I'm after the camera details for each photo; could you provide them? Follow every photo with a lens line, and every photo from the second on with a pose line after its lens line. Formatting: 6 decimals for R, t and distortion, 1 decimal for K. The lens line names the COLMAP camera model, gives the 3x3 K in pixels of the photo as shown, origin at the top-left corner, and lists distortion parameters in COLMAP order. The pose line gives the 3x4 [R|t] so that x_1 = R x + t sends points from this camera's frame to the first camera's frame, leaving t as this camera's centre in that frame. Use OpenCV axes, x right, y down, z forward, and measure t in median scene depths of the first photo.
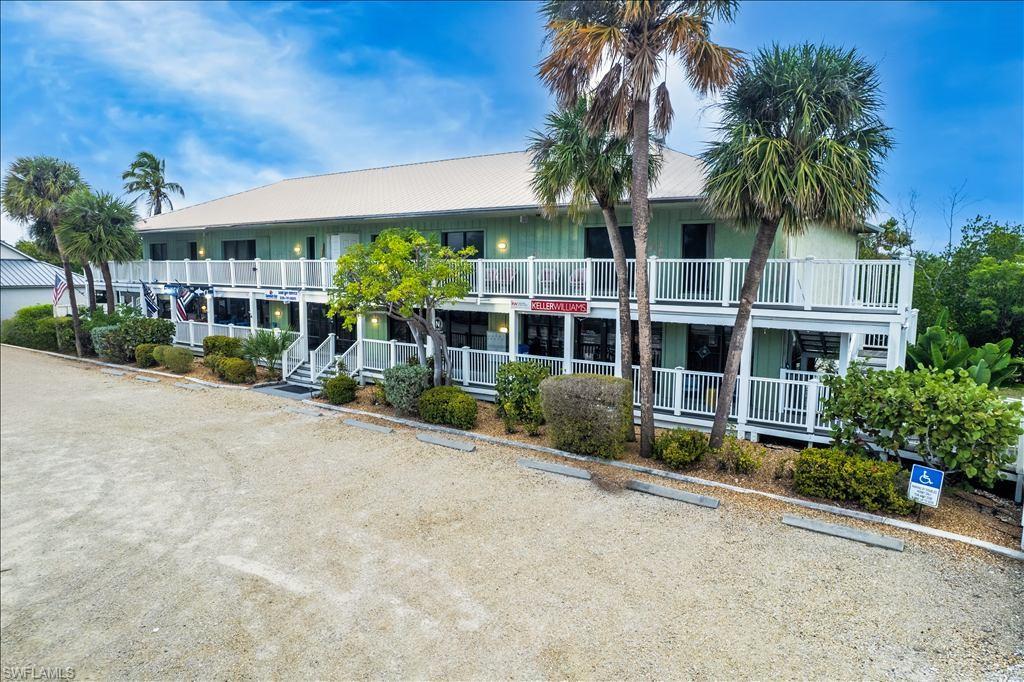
lens RADIAL K [[657.1, 0, 513.0], [0, 657.1, 344.4], [0, 0, 1]] dist [-0.082977, 0.072850]
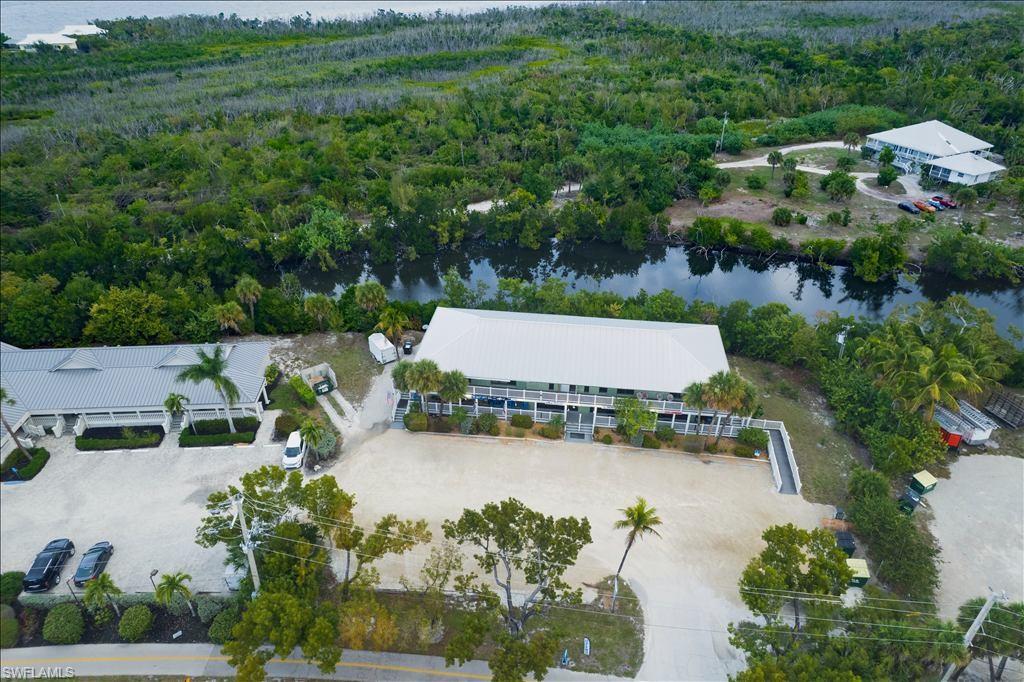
lens RADIAL K [[657.1, 0, 513.0], [0, 657.1, 344.4], [0, 0, 1]] dist [-0.082977, 0.072850]
pose [[0.878796, -0.251585, 0.405491, -2.327292], [0.052044, 0.895194, 0.442627, -2.273525], [-0.474351, -0.367875, 0.799787, -1.568624]]
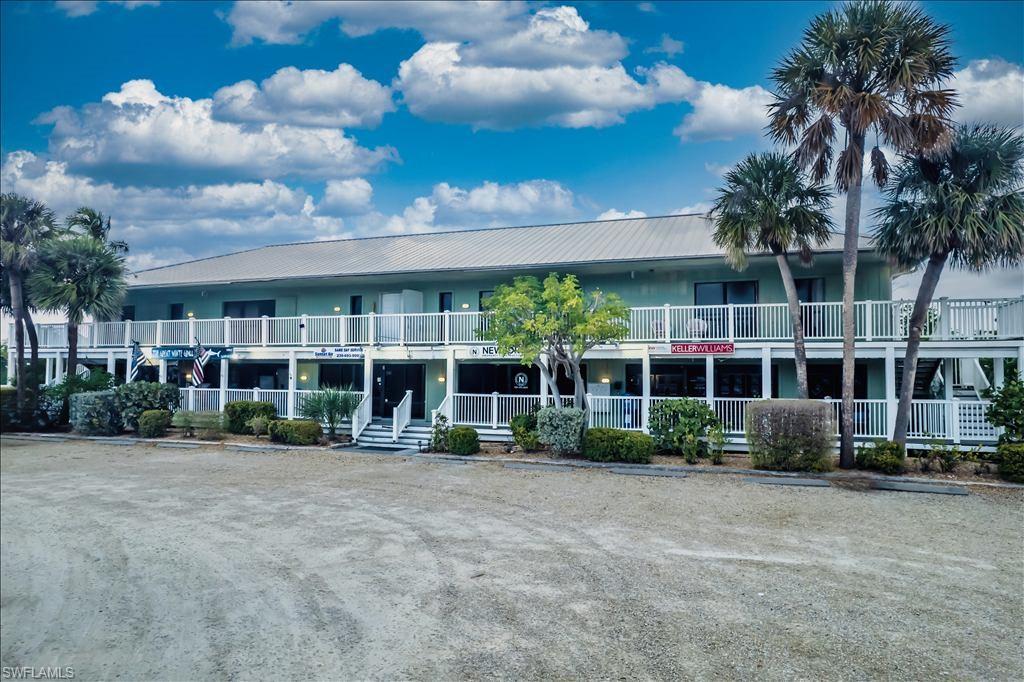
lens RADIAL K [[657.1, 0, 513.0], [0, 657.1, 344.4], [0, 0, 1]] dist [-0.082977, 0.072850]
pose [[0.962643, 0.016024, 0.270298, -0.539353], [0.029043, 0.986378, -0.161910, 0.104019], [-0.269210, 0.163711, 0.949065, 0.064241]]
